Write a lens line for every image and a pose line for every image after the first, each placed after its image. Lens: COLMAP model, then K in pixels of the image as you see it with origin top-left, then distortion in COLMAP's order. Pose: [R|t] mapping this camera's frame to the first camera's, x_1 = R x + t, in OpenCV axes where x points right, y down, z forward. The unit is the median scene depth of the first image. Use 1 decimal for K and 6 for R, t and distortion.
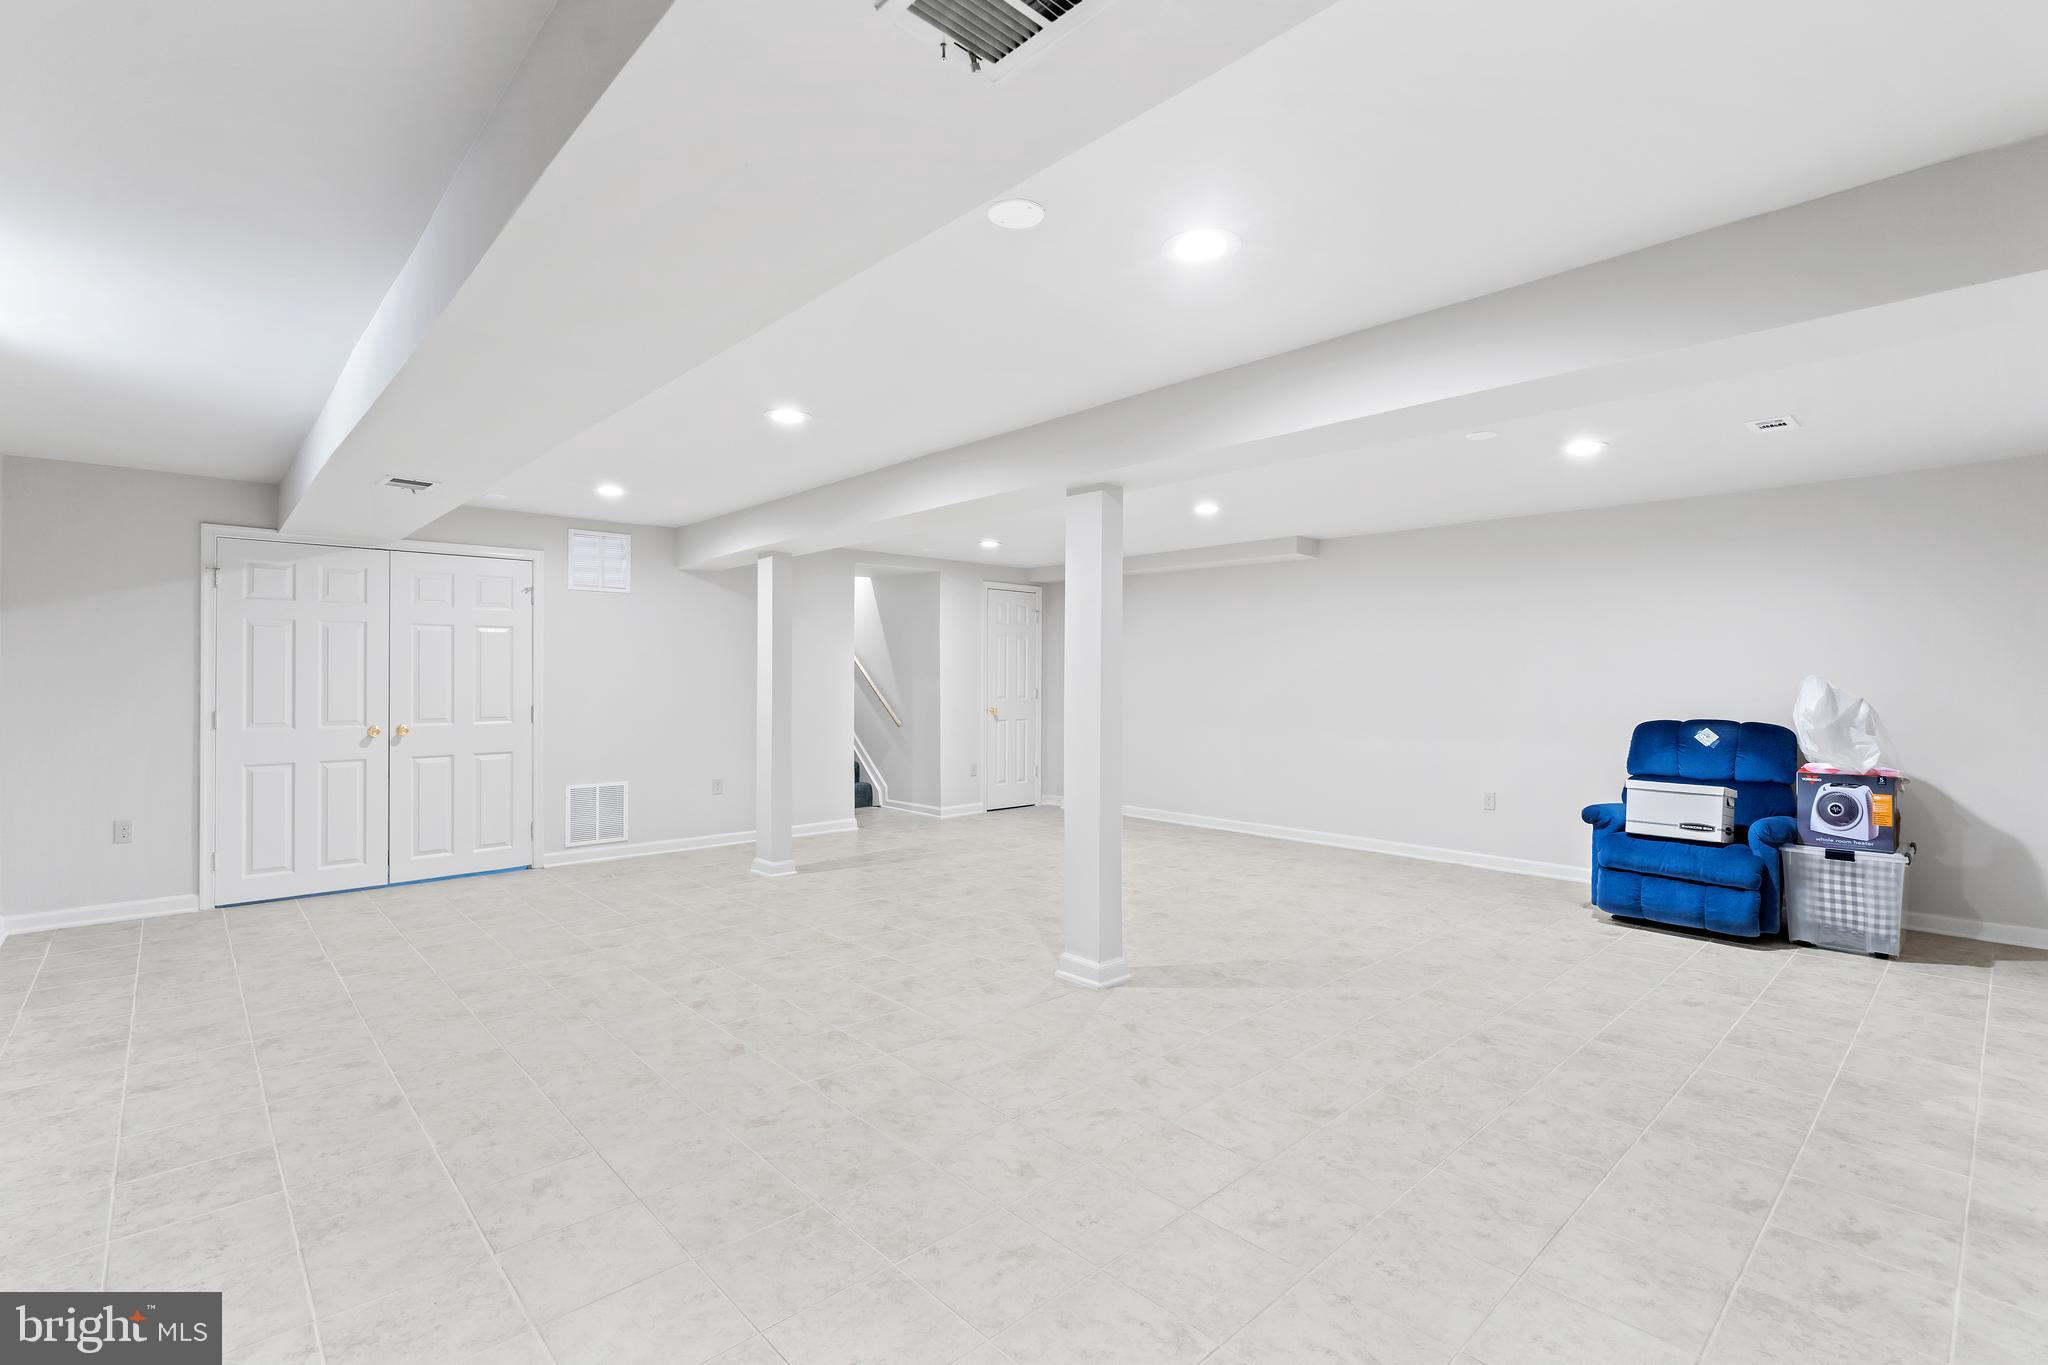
lens RADIAL K [[925.2, 0, 1030.6], [0, 925.2, 687.2], [0, 0, 1]] dist [0.000748, 0.000366]
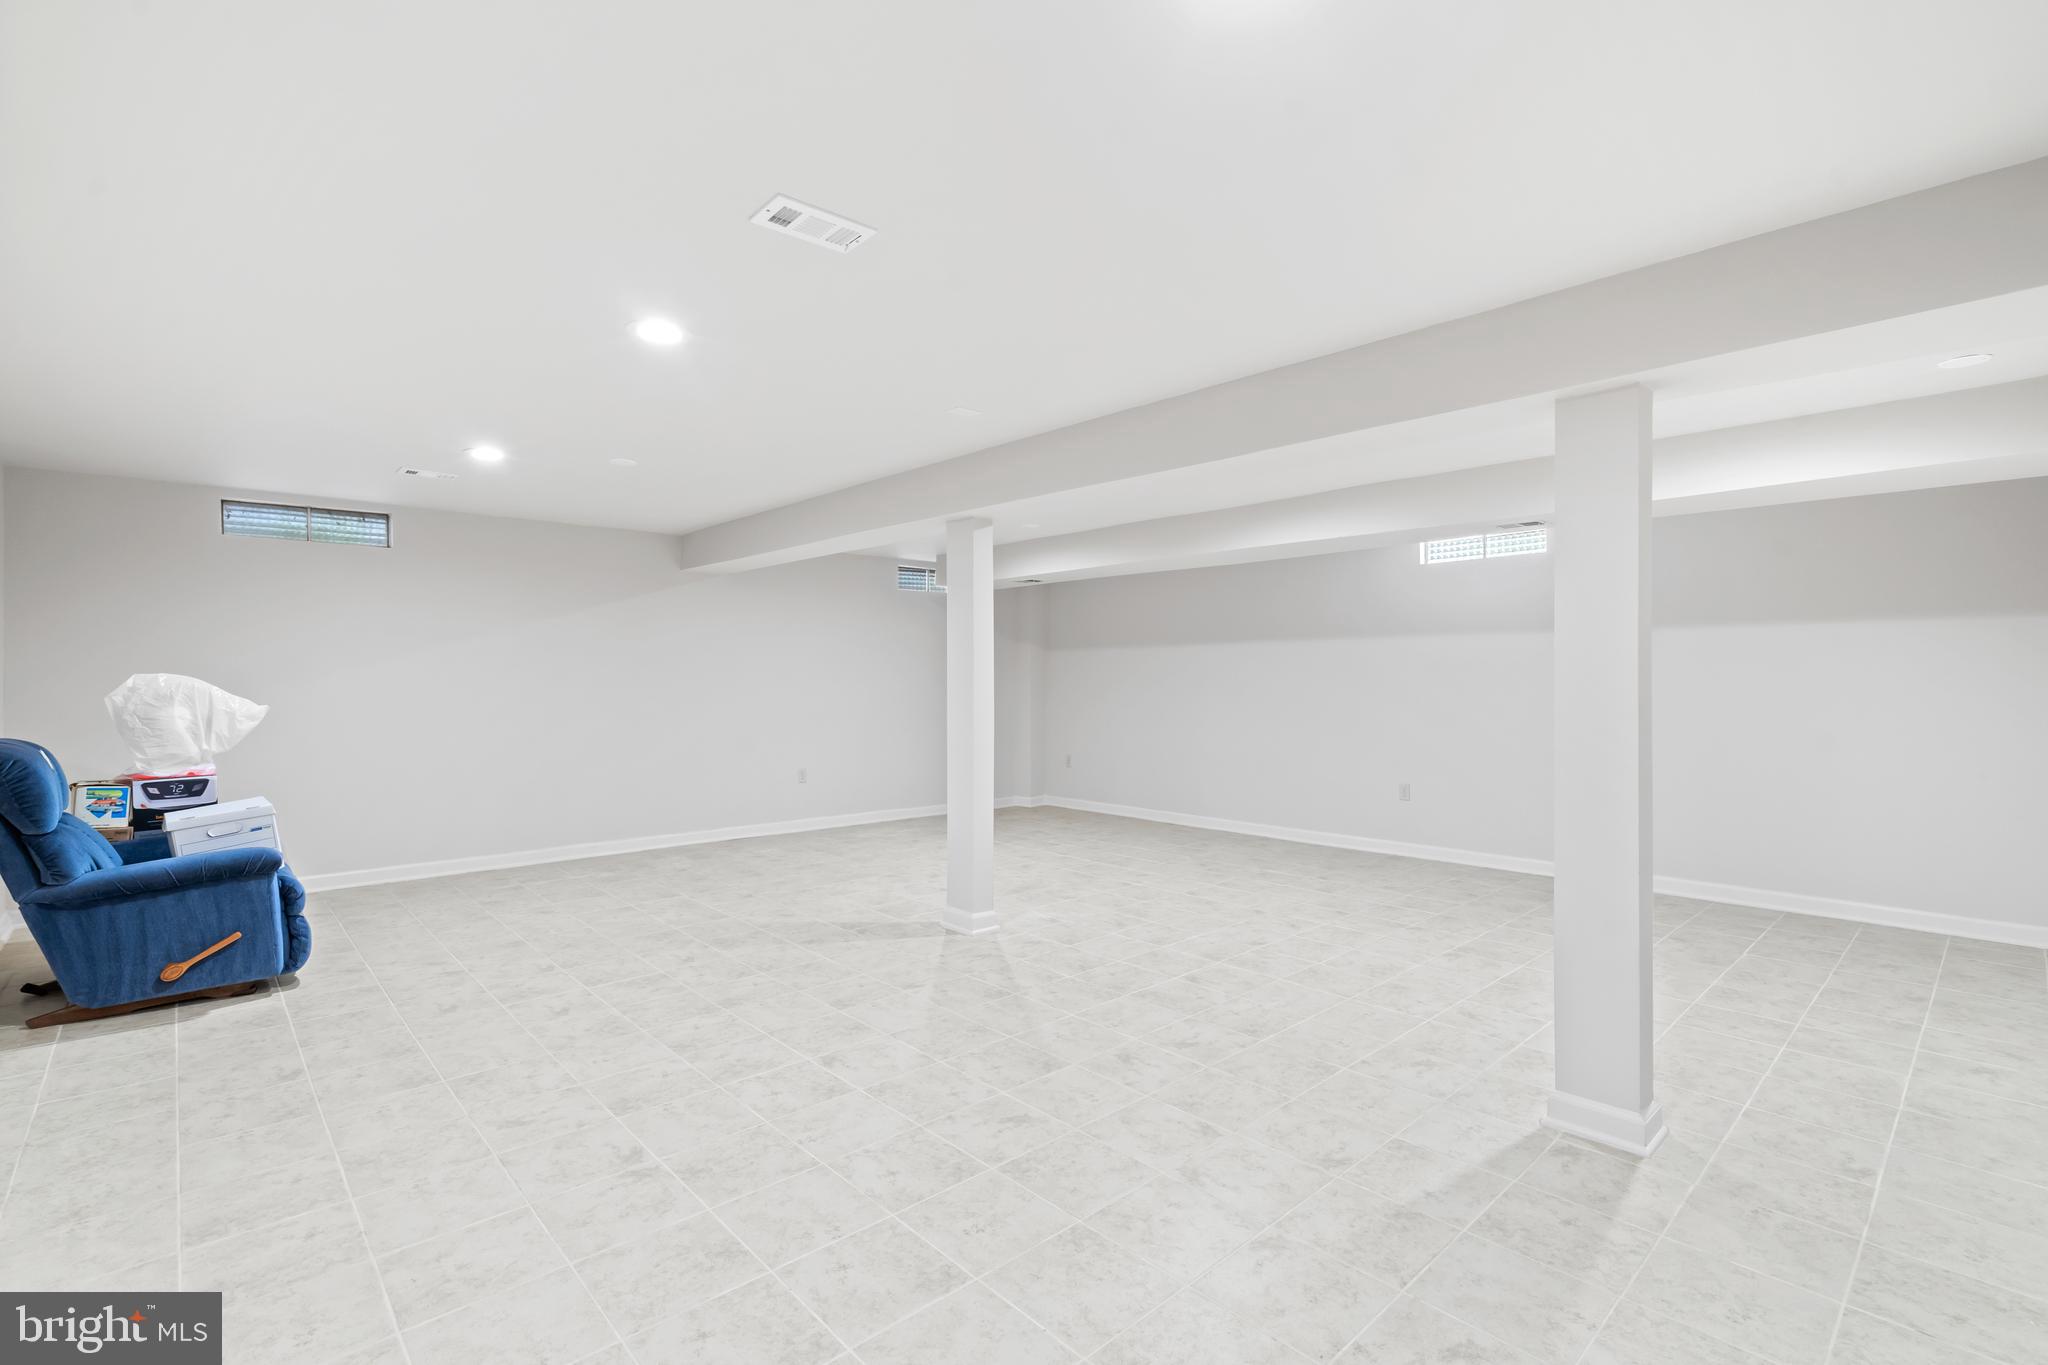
lens RADIAL K [[925.2, 0, 1030.6], [0, 925.2, 687.2], [0, 0, 1]] dist [0.000748, 0.000366]
pose [[-0.999994, -0.003102, -0.001492, -0.007810], [-0.003130, 0.999815, 0.018967, -0.019134], [0.001433, 0.018971, -0.999819, 1.964696]]
